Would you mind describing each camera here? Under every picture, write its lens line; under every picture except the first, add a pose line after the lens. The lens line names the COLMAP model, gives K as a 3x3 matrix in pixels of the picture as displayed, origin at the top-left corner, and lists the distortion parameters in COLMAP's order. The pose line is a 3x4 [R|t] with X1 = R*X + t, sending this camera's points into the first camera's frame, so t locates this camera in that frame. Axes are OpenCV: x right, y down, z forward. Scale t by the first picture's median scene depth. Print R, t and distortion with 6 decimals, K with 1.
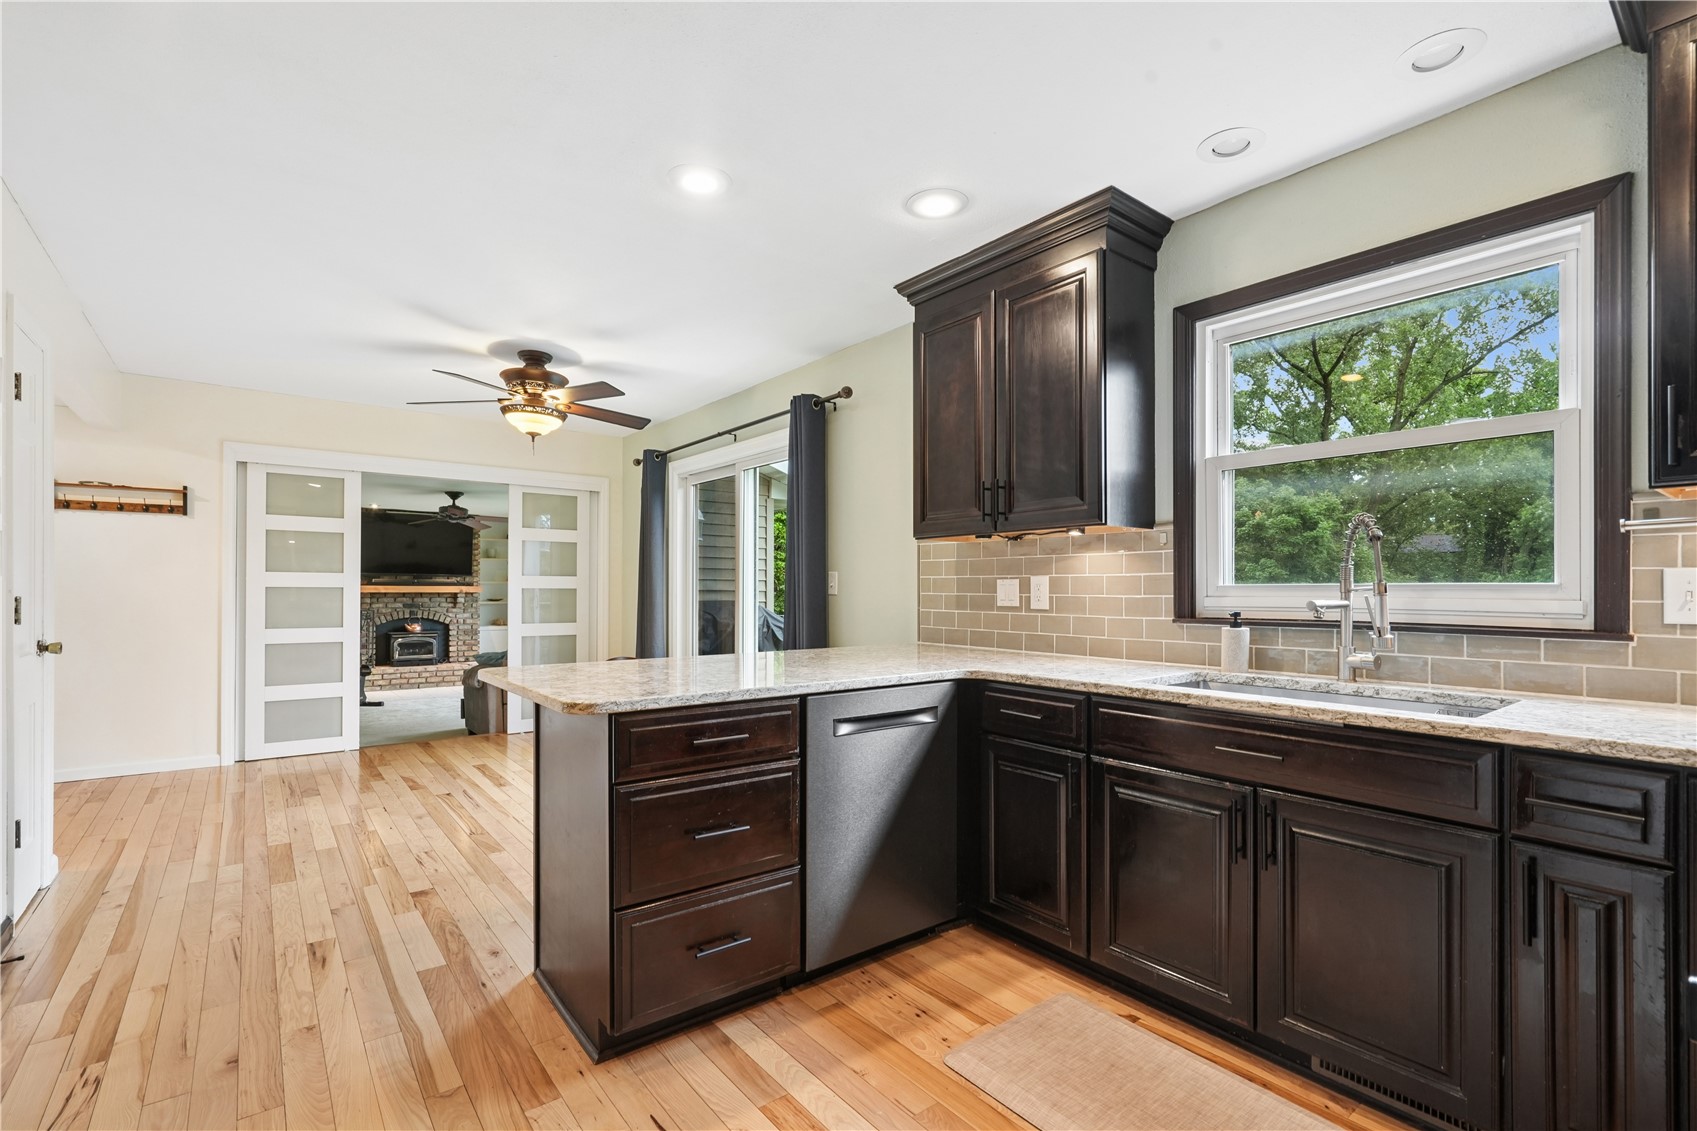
lens RADIAL K [[767.0, 0, 867.6], [0, 767.0, 590.8], [0, 0, 1]] dist [-0.007684, 0.001700]
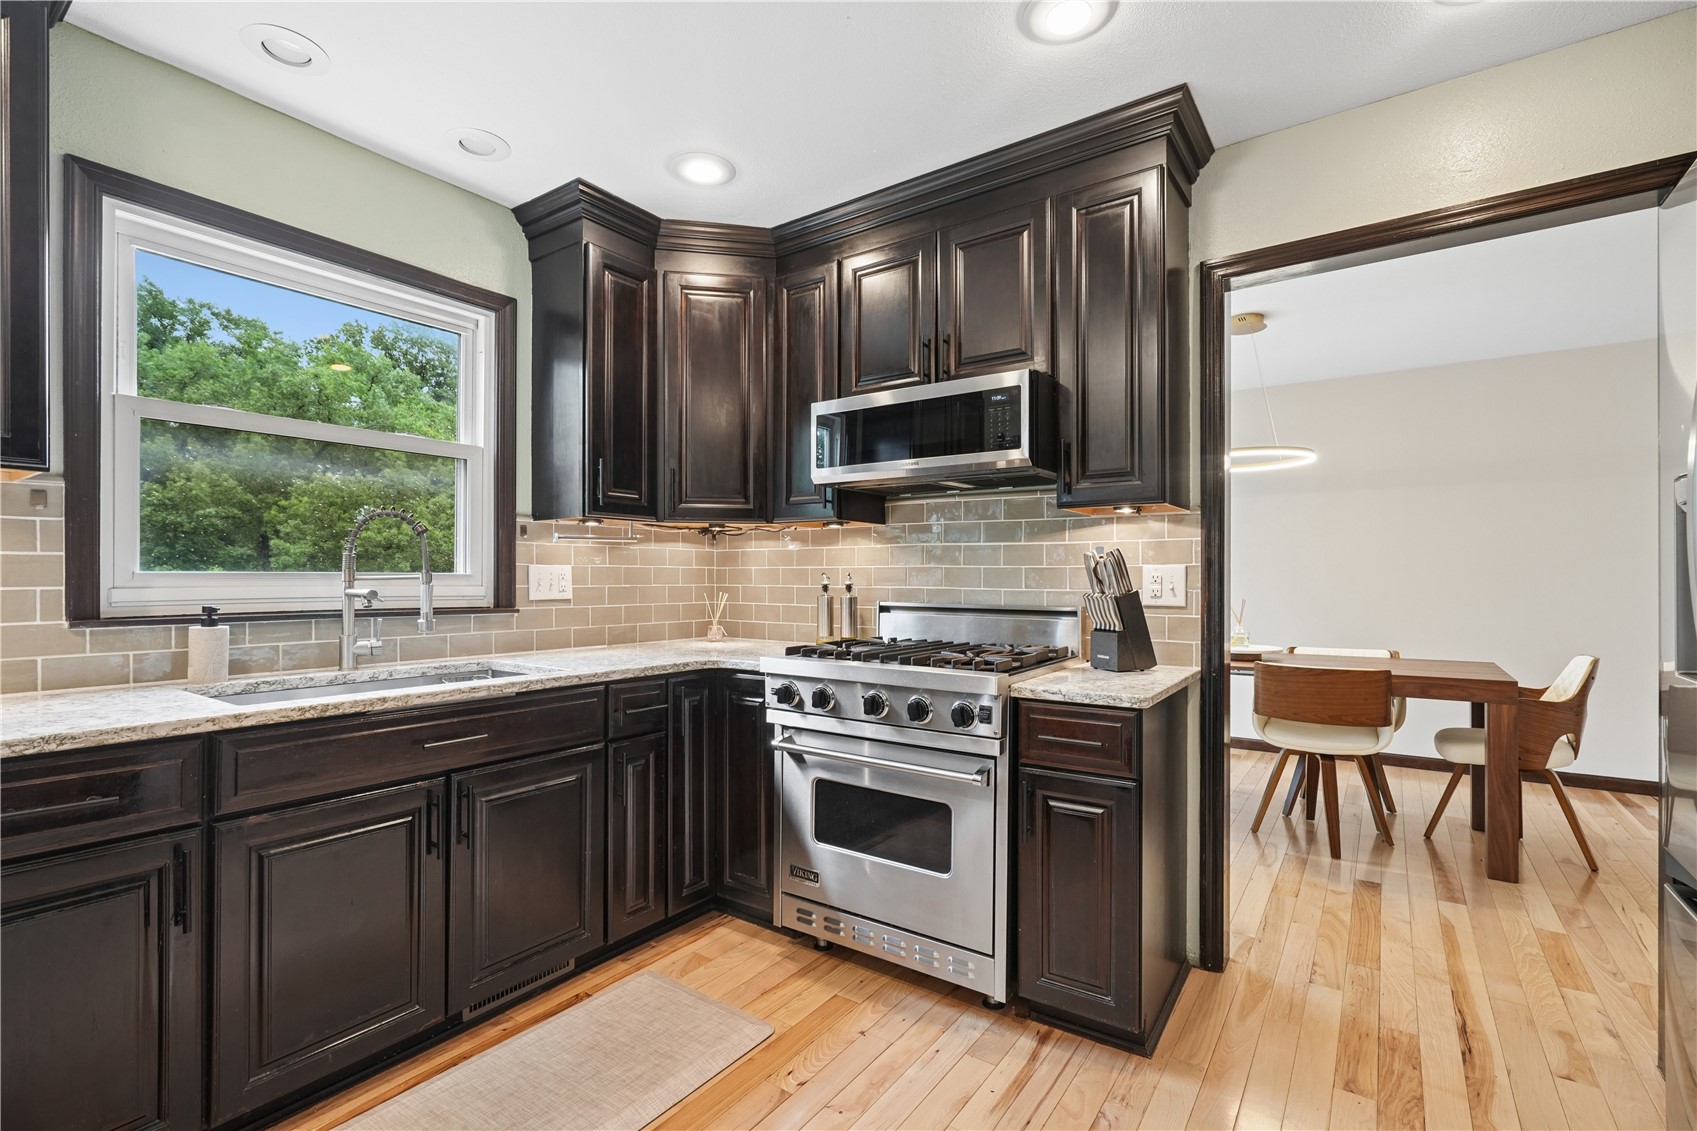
lens RADIAL K [[767.0, 0, 848.6], [0, 767.0, 571.6], [0, 0, 1]] dist [-0.007684, 0.001700]
pose [[-0.283671, 0.006024, 0.958903, -0.520103], [-0.000438, 0.999979, -0.006412, -0.004242], [-0.958922, -0.002239, -0.283662, 0.662873]]
